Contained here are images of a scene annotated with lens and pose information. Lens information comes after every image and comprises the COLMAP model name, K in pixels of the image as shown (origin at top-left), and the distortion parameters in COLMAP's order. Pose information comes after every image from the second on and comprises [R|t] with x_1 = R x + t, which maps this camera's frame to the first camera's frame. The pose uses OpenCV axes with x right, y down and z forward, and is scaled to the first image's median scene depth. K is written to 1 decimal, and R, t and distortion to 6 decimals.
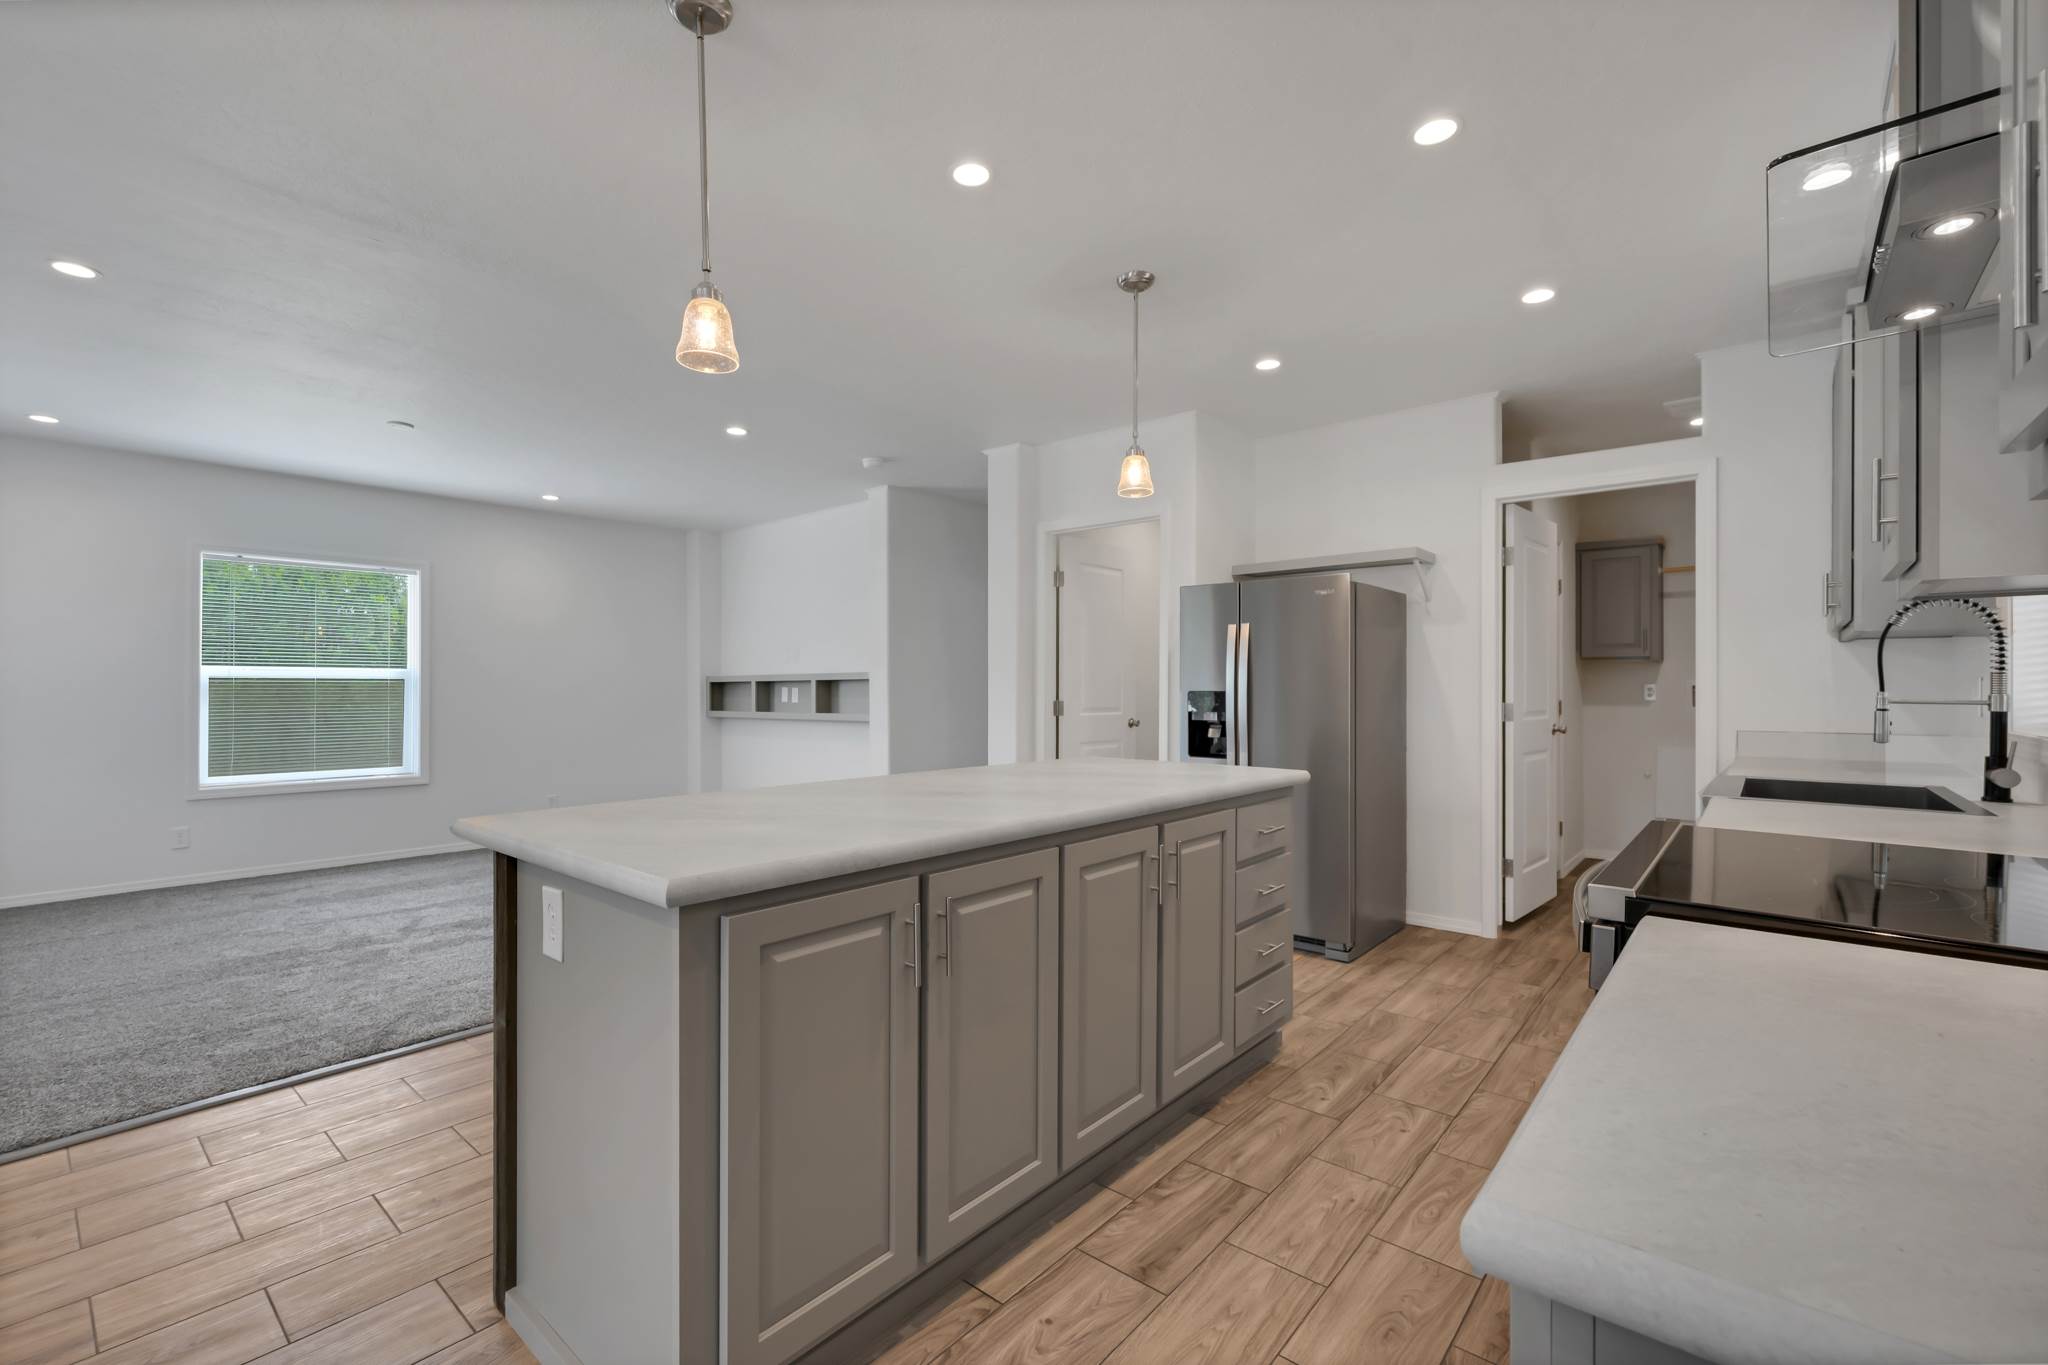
lens RADIAL K [[877.6, 0, 1021.6], [0, 877.6, 688.6], [0, 0, 1]] dist [-0.000744, 0.000323]
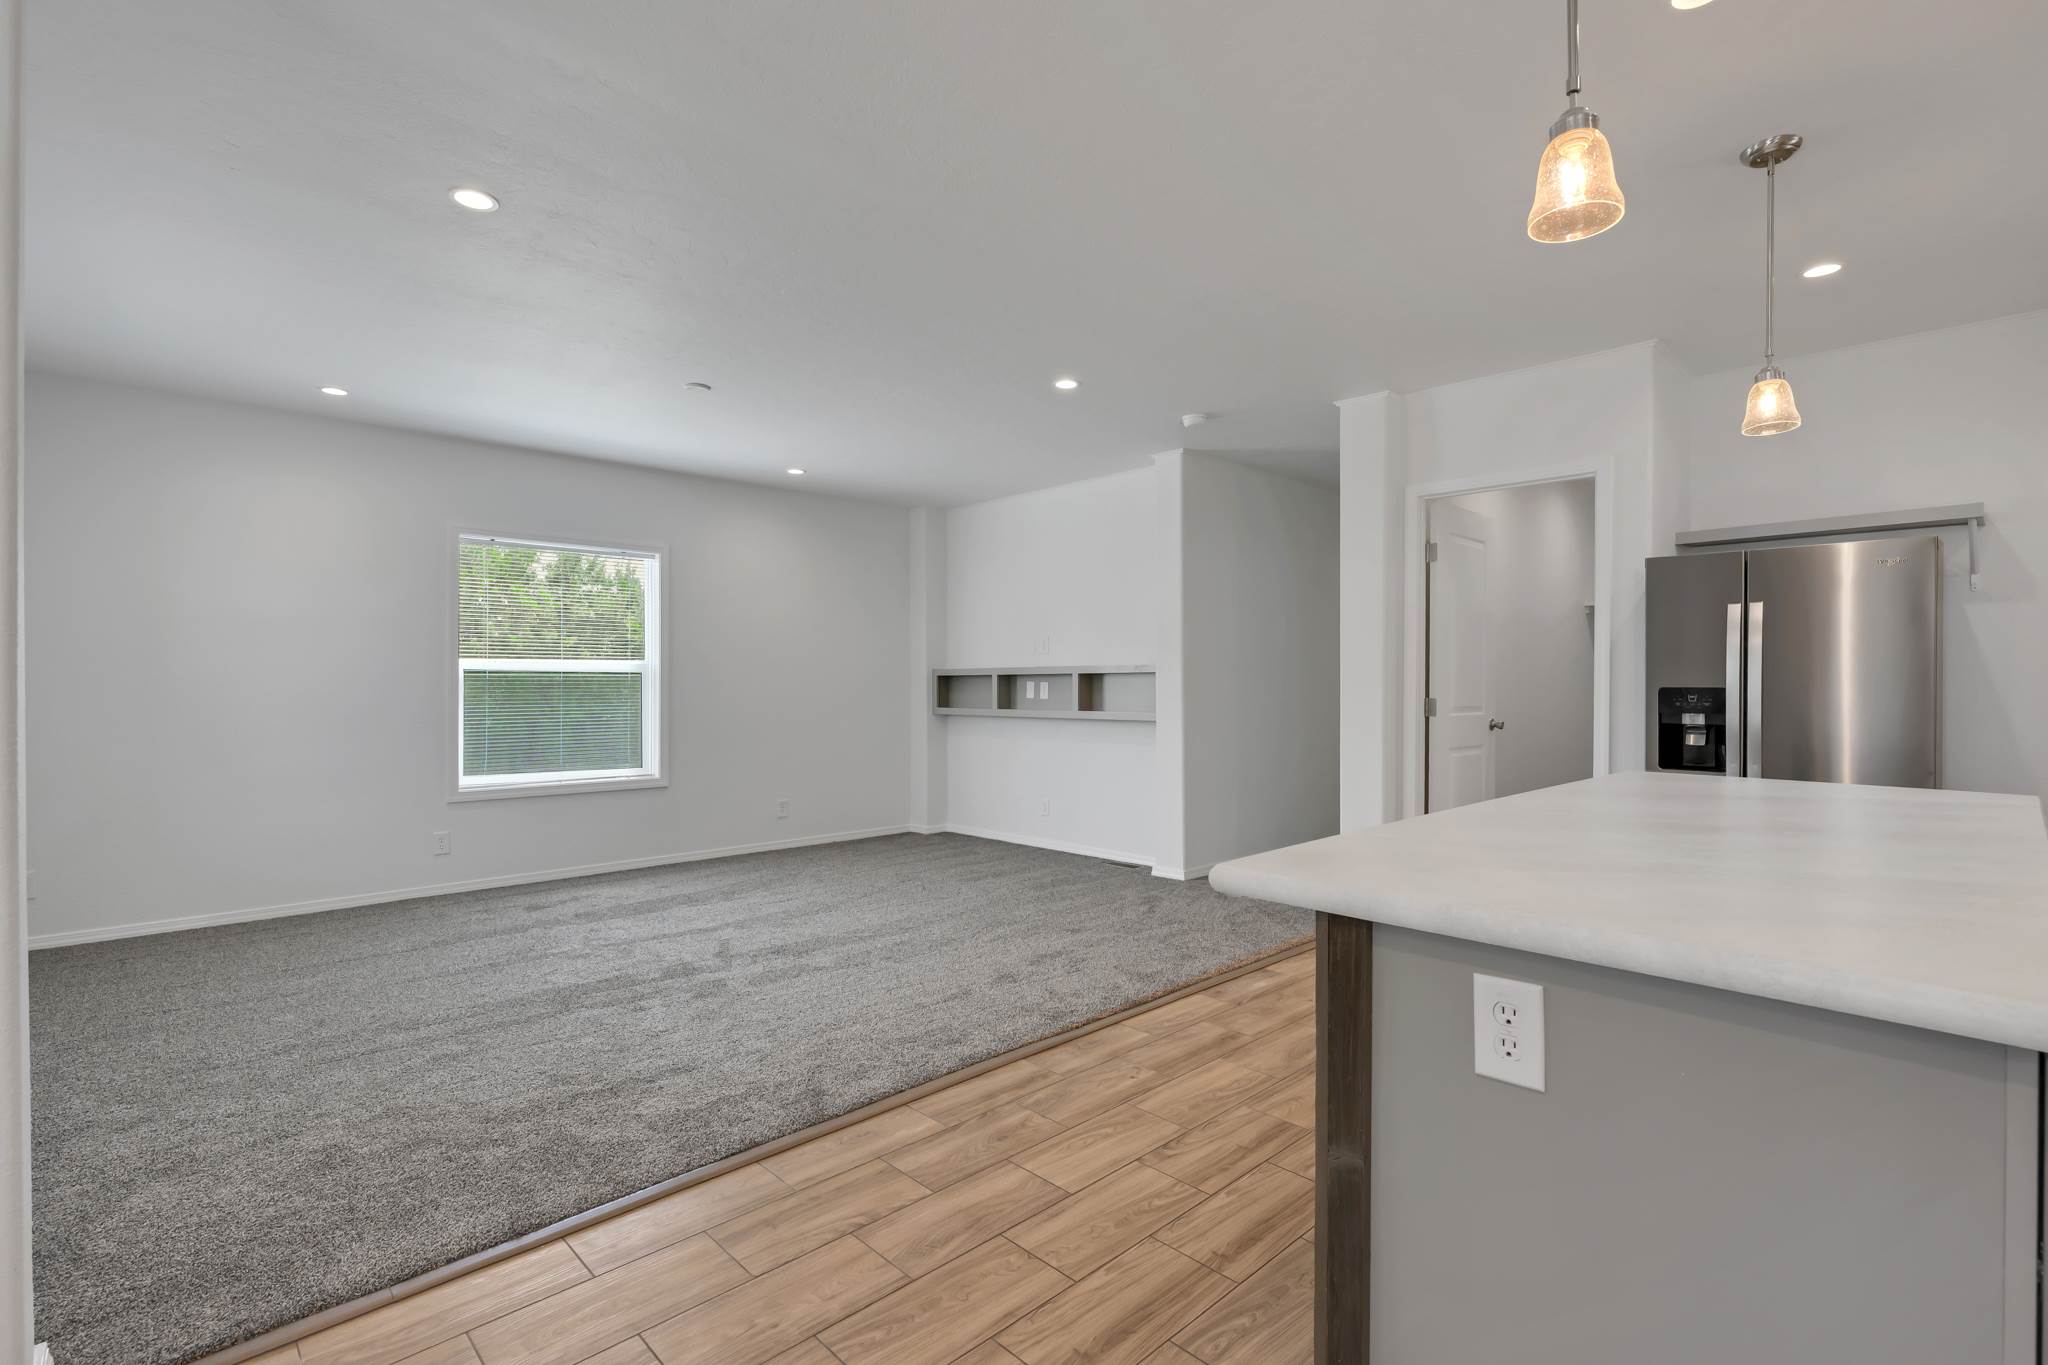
lens RADIAL K [[941.1, 0, 1029.1], [0, 941.1, 685.6], [0, 0, 1]] dist [-0.002340, -0.000165]
pose [[0.995298, 0.001756, -0.096841, -0.252678], [-0.001469, 0.999994, 0.003027, -0.000444], [0.096846, -0.002870, 0.995295, 0.072278]]
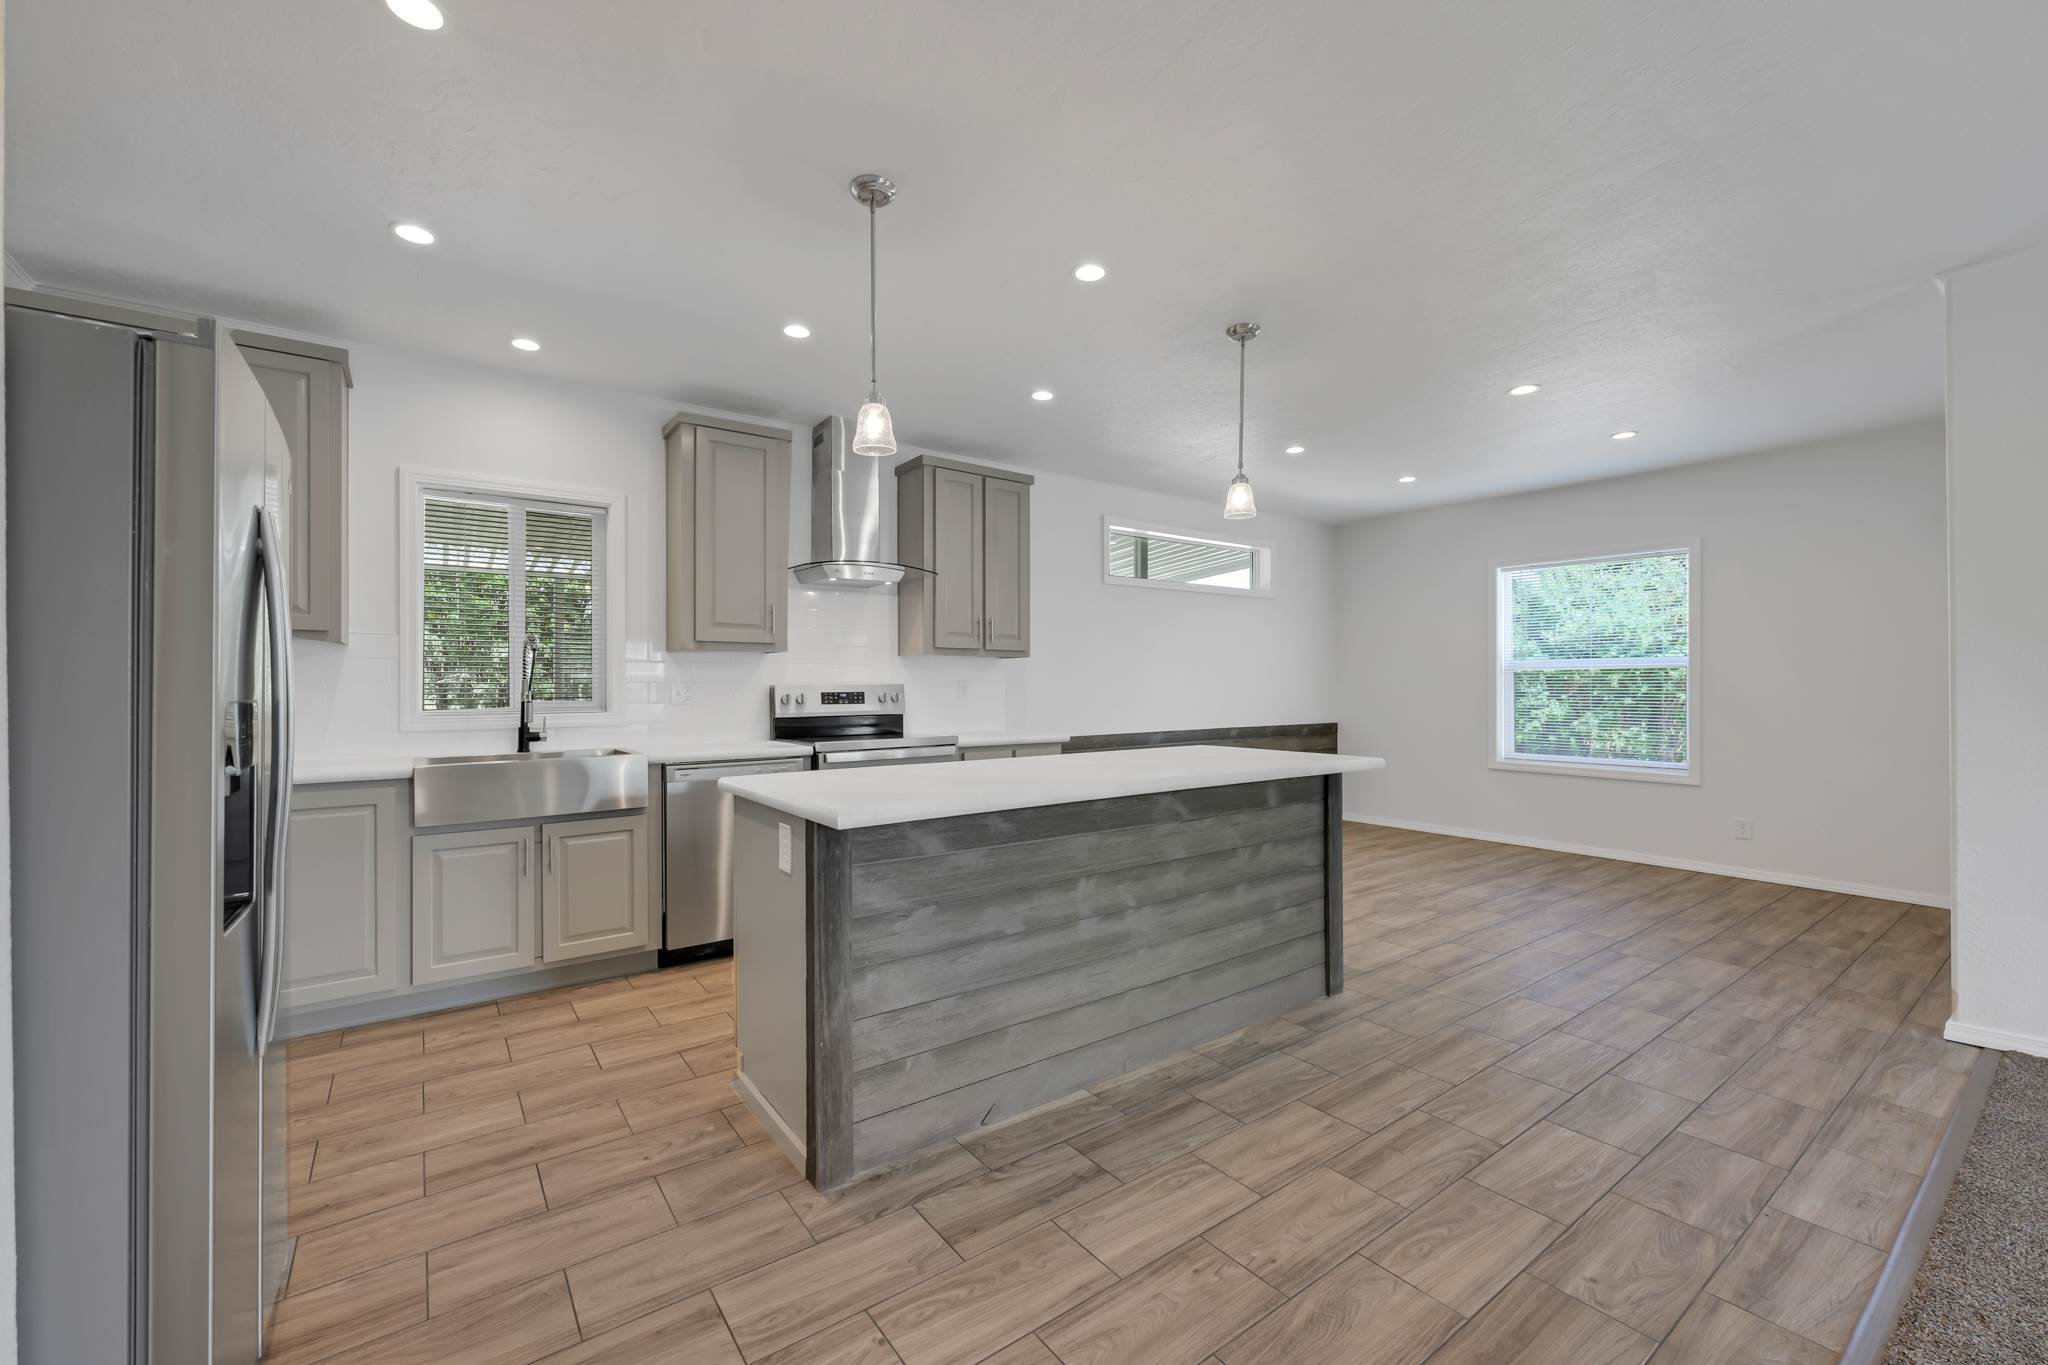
lens RADIAL K [[821.2, 0, 990.9], [0, 821.2, 685.0], [0, 0, 1]] dist [-0.001828, -0.000005]
pose [[-0.969211, 0.003464, 0.246209, -0.095514], [0.003947, 0.999991, 0.001471, -0.002704], [-0.246201, 0.002397, -0.969216, 1.001419]]
